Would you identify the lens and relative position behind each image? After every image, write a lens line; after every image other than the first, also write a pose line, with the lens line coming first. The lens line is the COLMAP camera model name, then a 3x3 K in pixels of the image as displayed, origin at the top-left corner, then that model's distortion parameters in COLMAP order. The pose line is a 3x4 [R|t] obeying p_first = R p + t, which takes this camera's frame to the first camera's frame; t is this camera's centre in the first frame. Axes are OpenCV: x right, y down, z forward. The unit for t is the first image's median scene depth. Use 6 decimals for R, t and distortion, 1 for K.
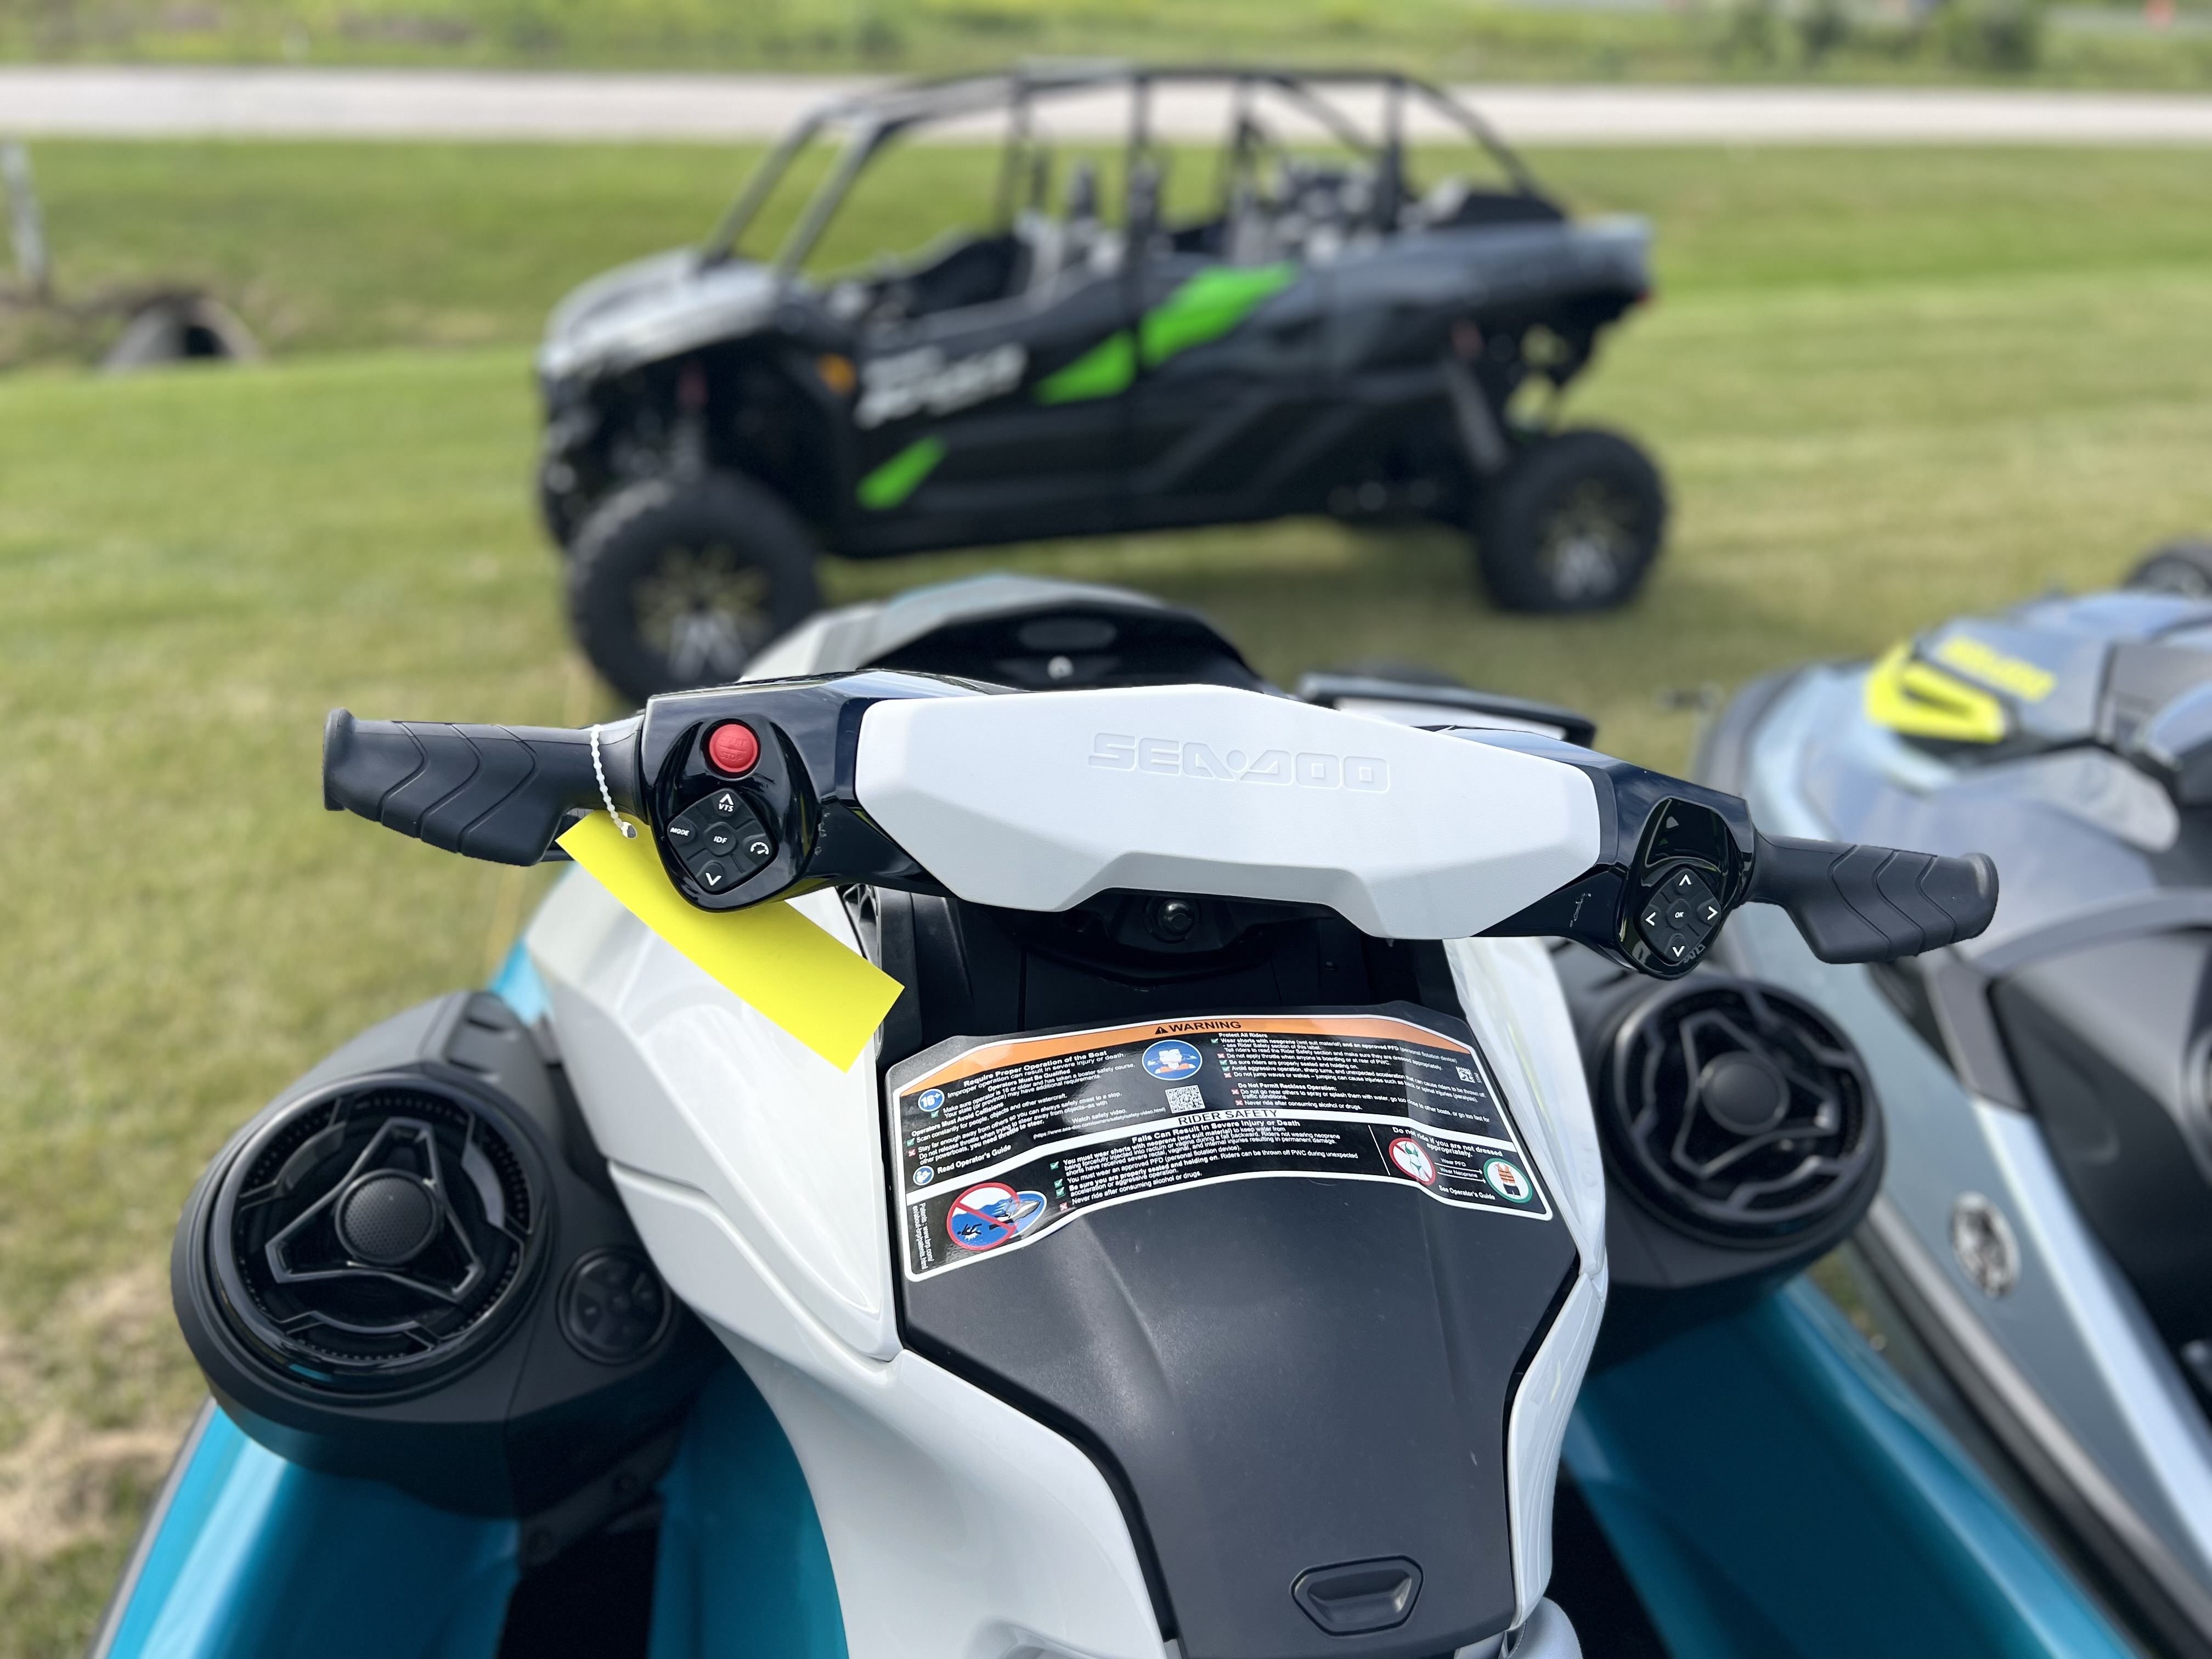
lens RADIAL K [[1666.5, 0, 1106.0], [0, 1666.5, 829.5], [0, 0, 1]] dist [-0.000365, -0.003312]
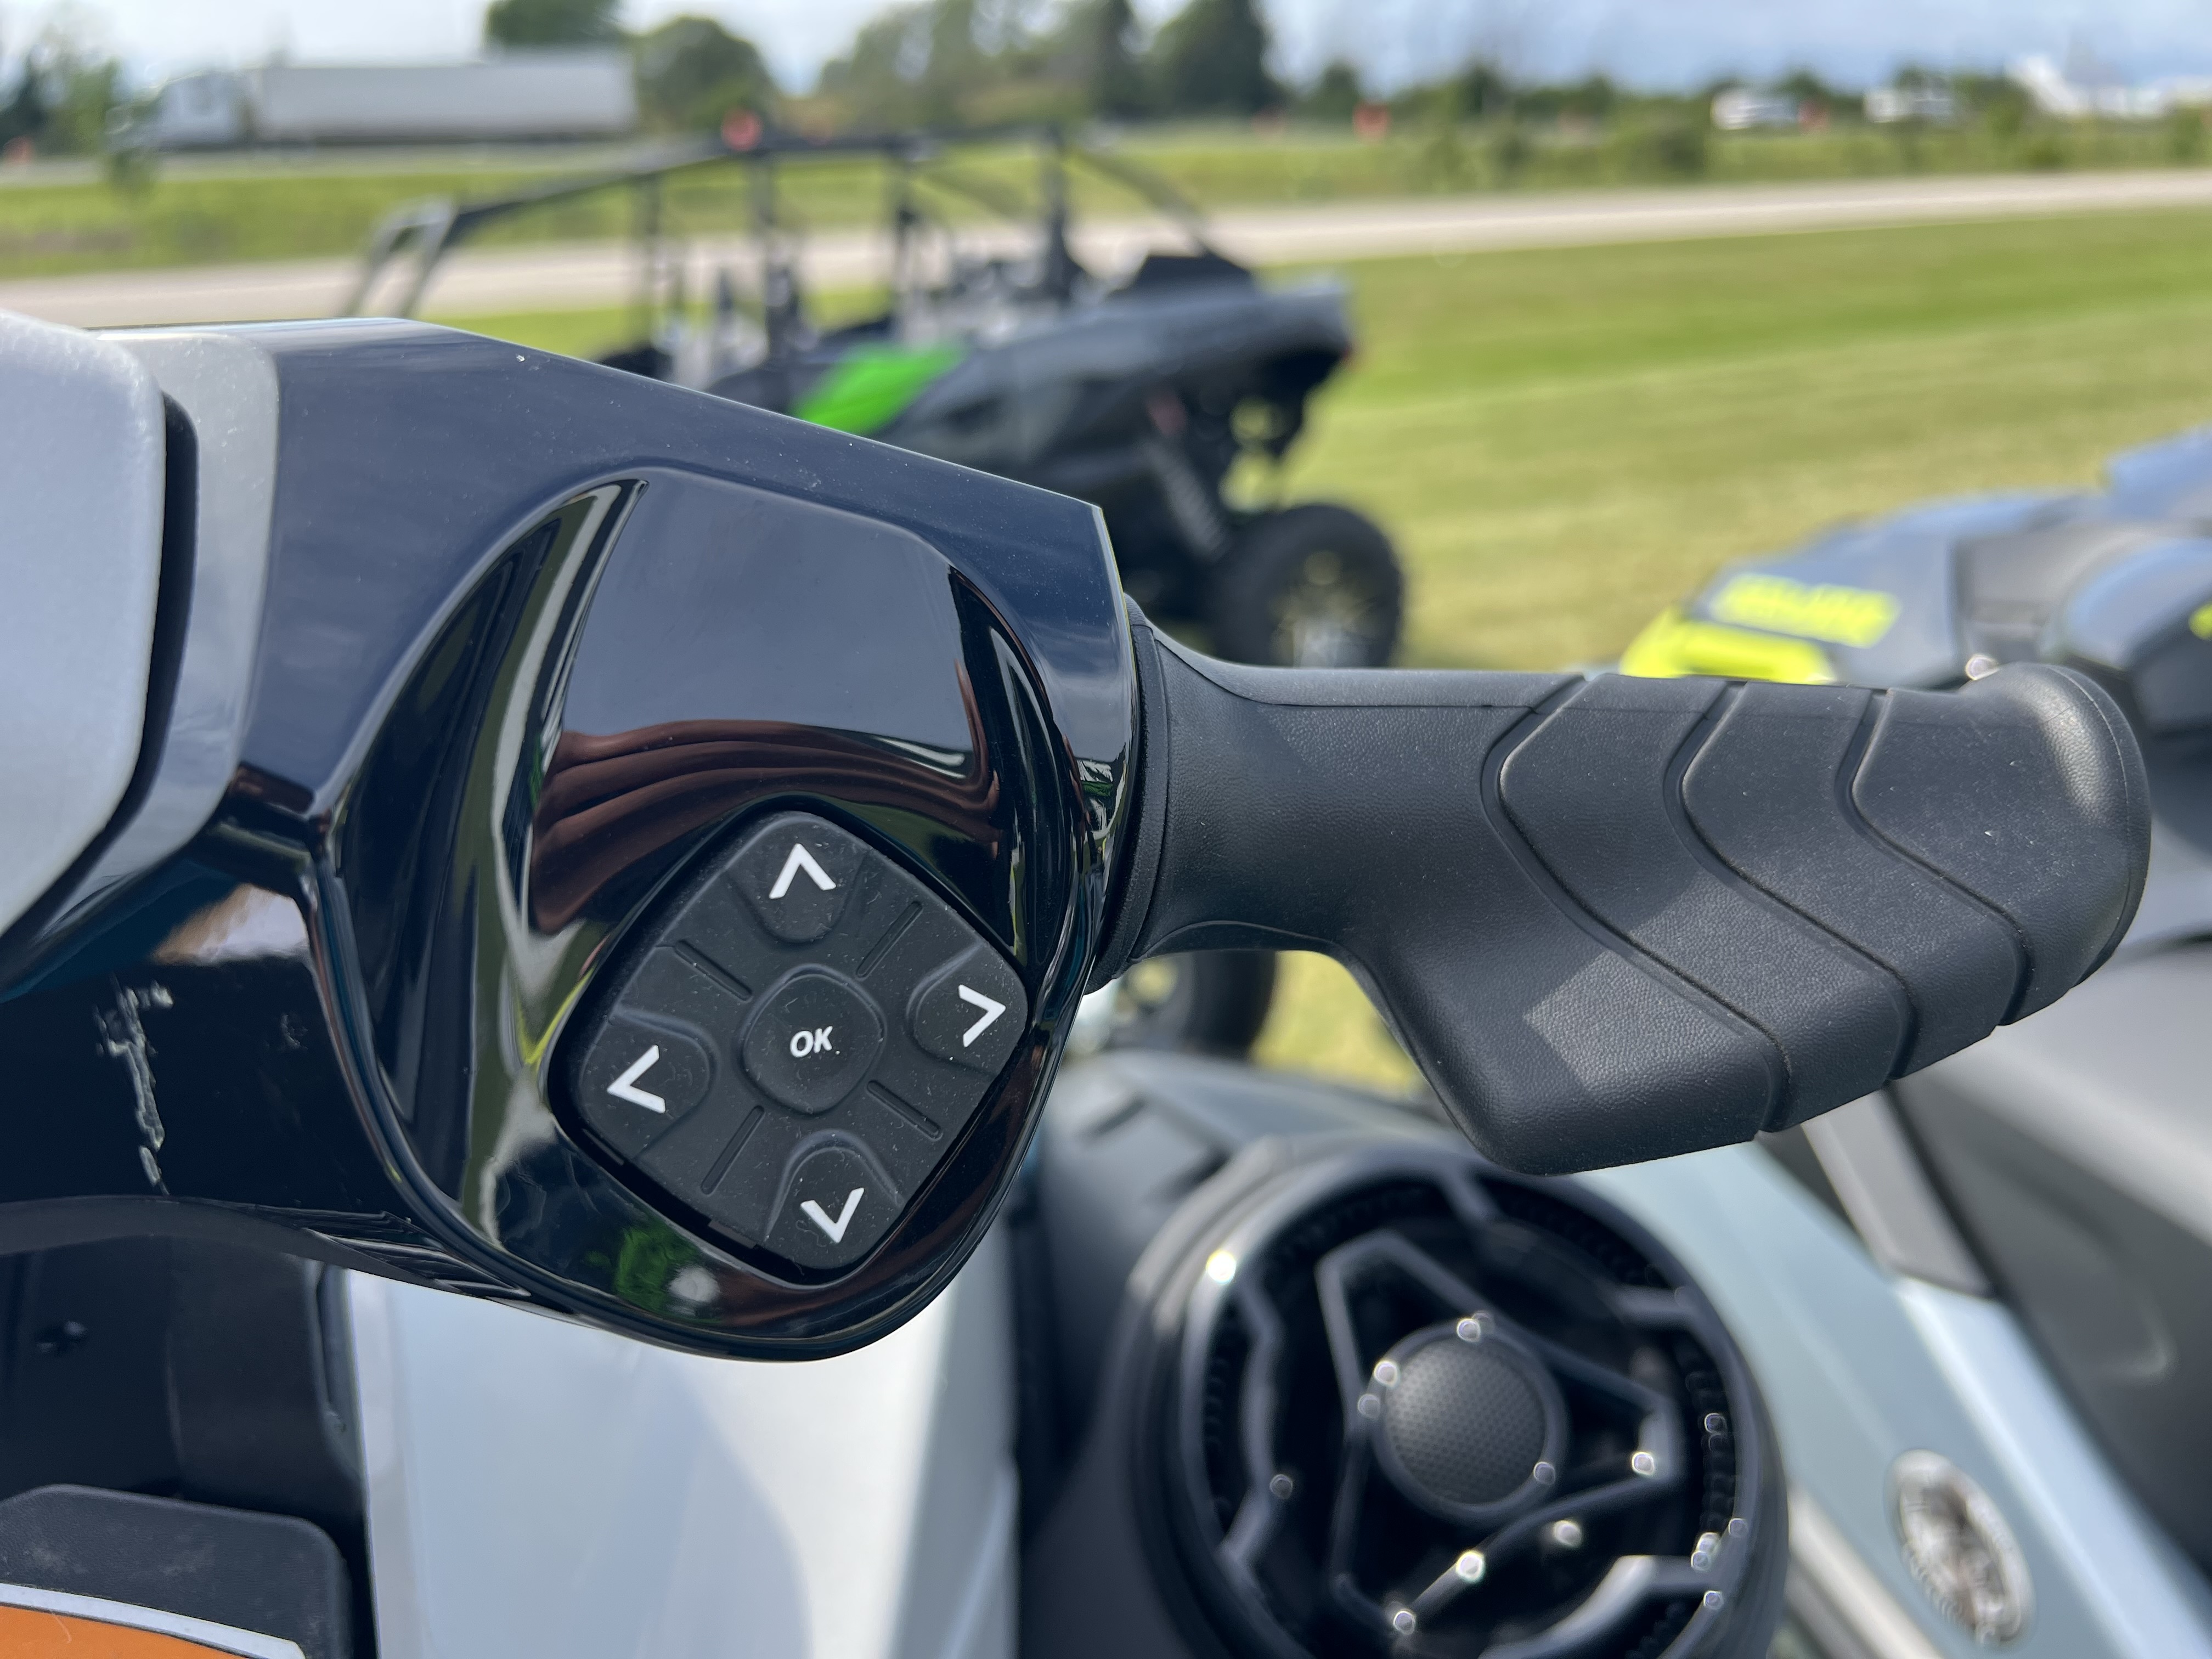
lens RADIAL K [[1690.3, 0, 1106.0], [0, 1690.3, 829.5], [0, 0, 1]] dist [0.000857, -0.042410]
pose [[0.987364, -0.107866, 0.116095, 0.058196], [0.118472, 0.988988, -0.088697, 0.007754], [-0.105249, 0.101331, 0.989270, 0.127119]]
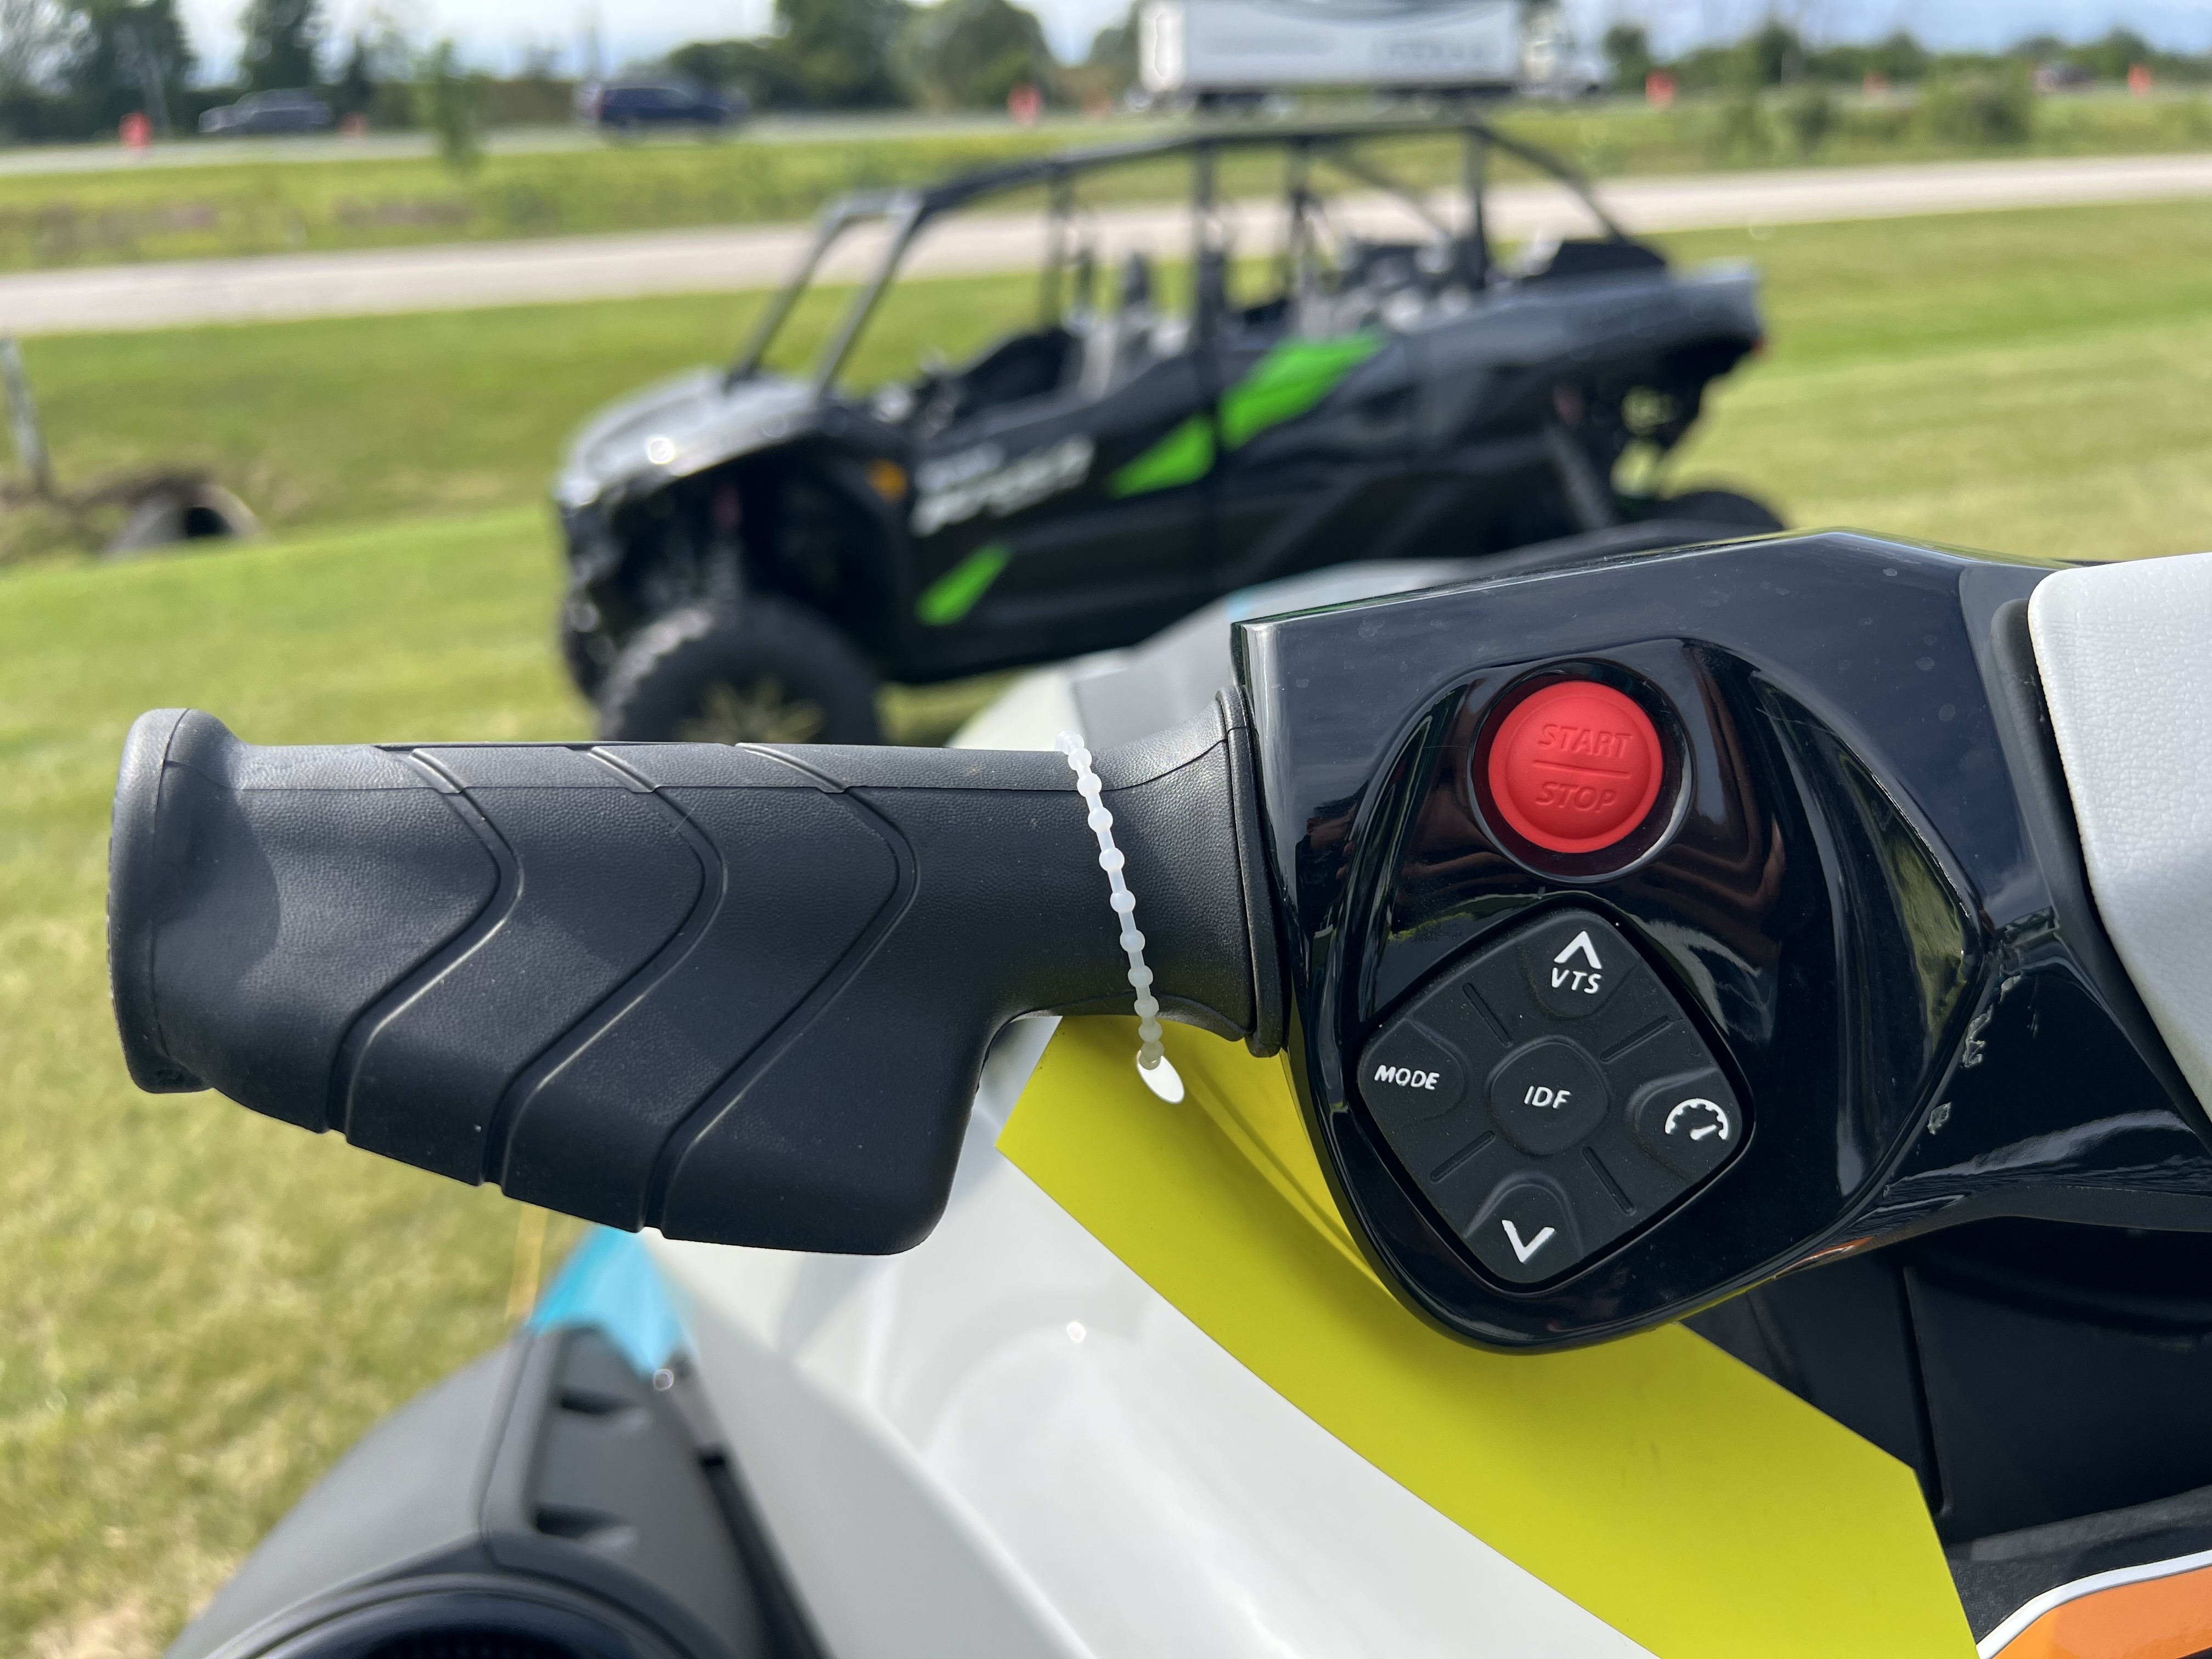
lens RADIAL K [[1690.3, 0, 1106.0], [0, 1690.3, 829.5], [0, 0, 1]] dist [0.000857, -0.042410]
pose [[0.997654, -0.067406, -0.011979, -0.044246], [0.066195, 0.994390, -0.082497, -0.002979], [0.017473, 0.081511, 0.996519, 0.105245]]
